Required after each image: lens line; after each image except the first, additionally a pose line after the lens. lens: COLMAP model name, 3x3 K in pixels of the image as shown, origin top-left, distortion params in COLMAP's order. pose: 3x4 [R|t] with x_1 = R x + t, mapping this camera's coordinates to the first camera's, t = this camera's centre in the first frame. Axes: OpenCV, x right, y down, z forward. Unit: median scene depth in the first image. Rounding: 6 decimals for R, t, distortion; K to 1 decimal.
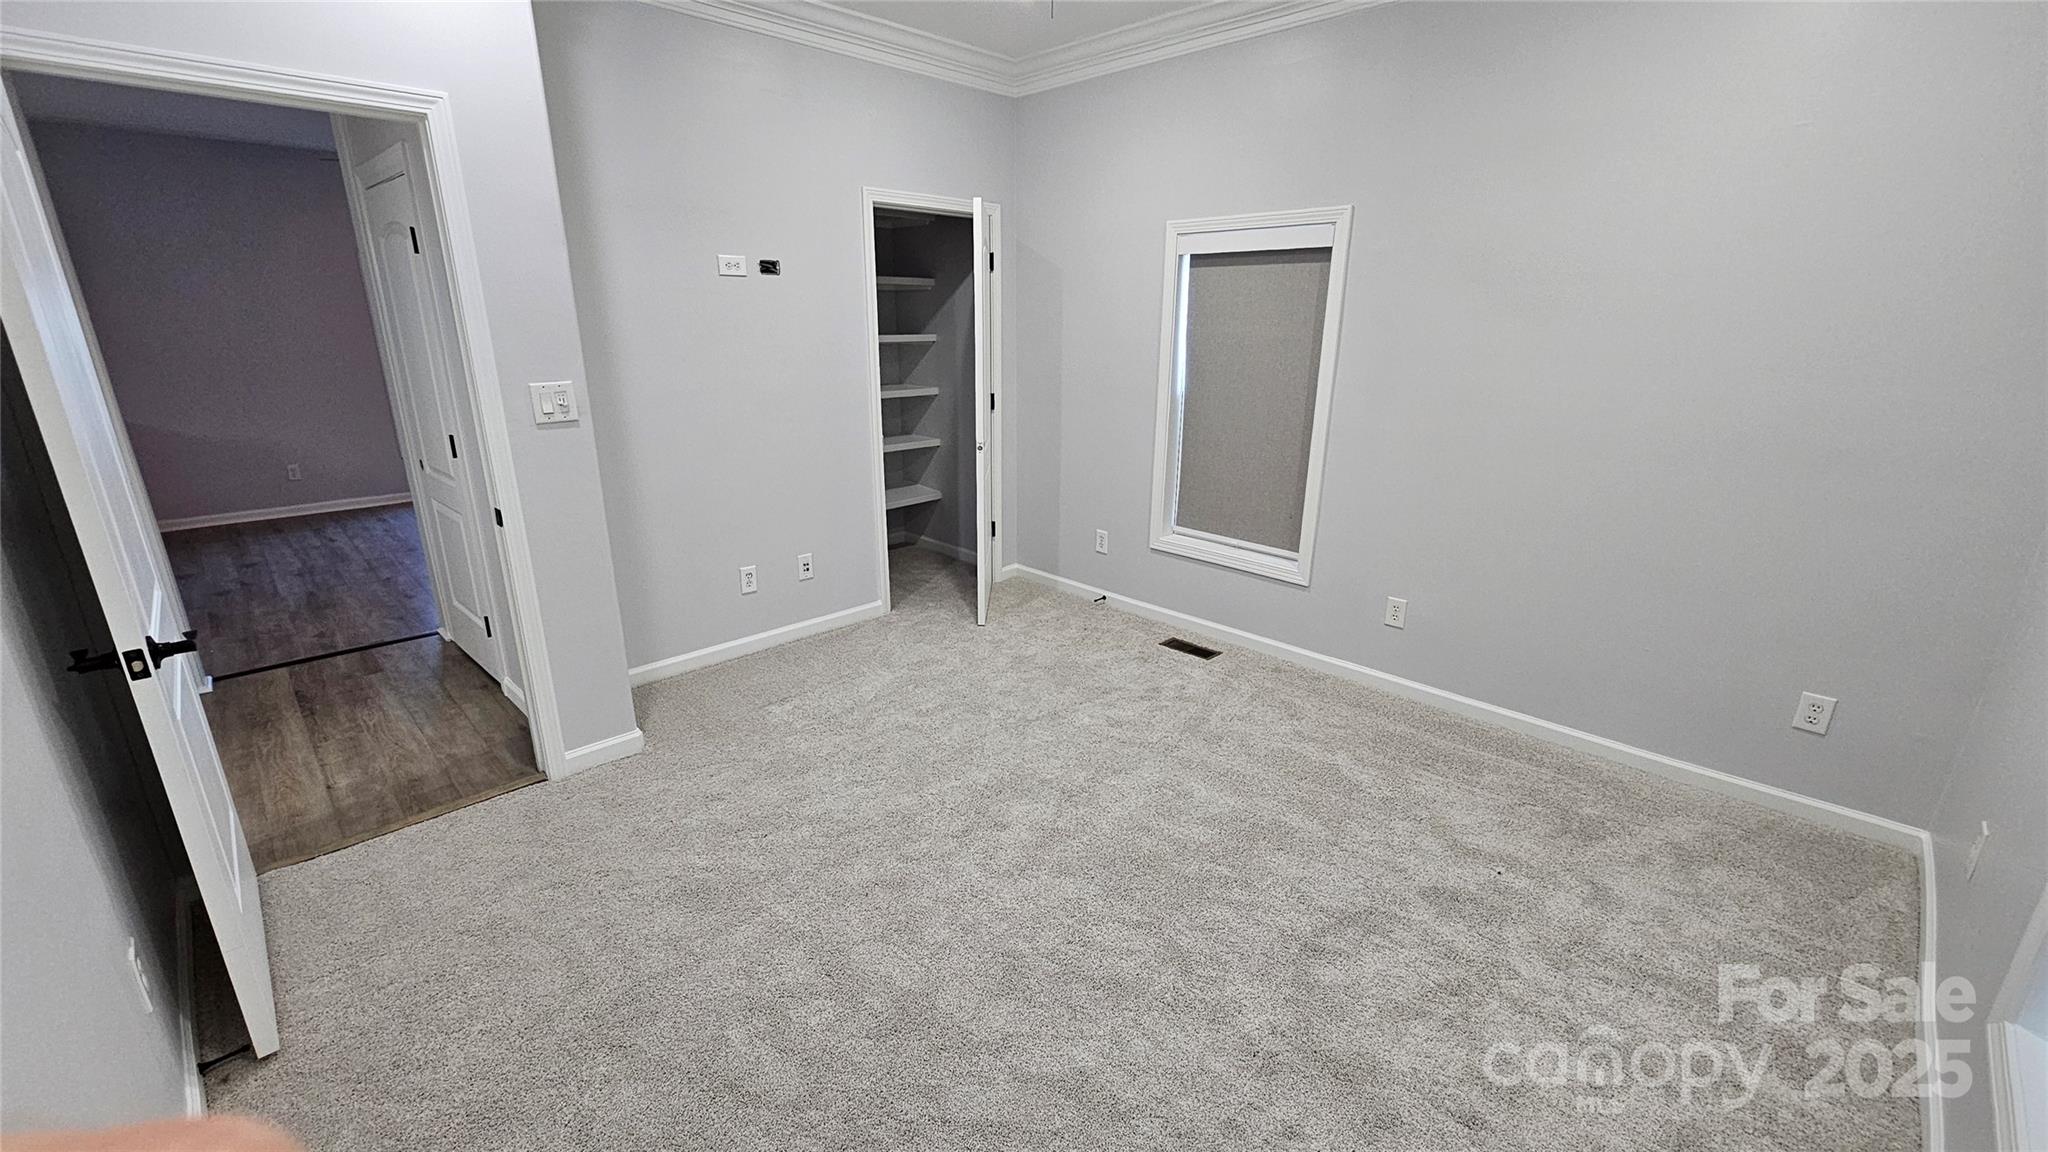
lens RADIAL K [[834.9, 0, 1018.7], [0, 834.9, 575.9], [0, 0, 1]] dist [0.001317, 0.000107]
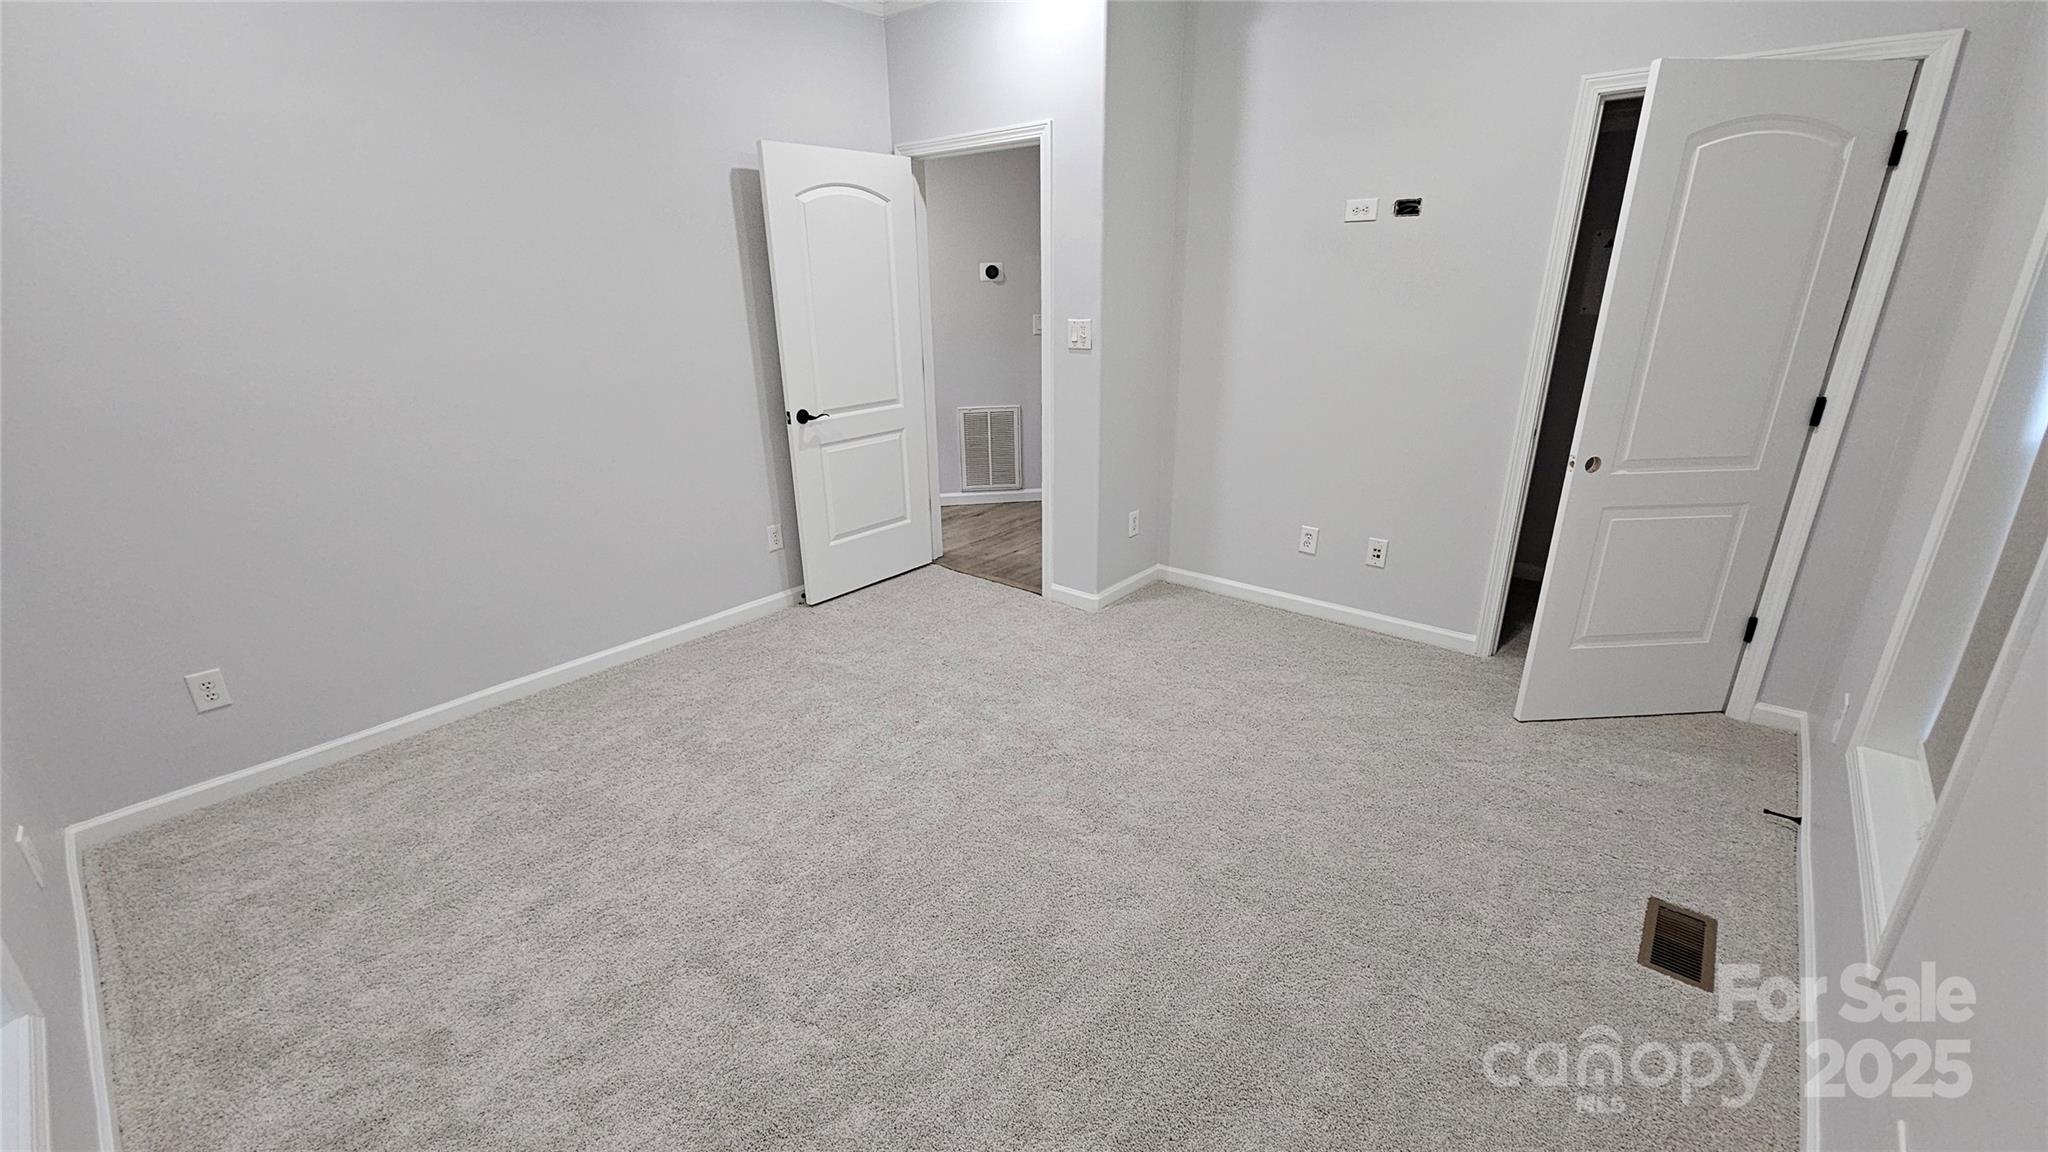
lens RADIAL K [[834.9, 0, 1018.5], [0, 834.9, 577.8], [0, 0, 1]] dist [0.001317, 0.000107]
pose [[0.091563, 0.329442, -0.939725, 0.643128], [-0.283035, 0.913378, 0.292628, -0.161299], [0.954729, 0.239181, 0.176875, 0.569220]]
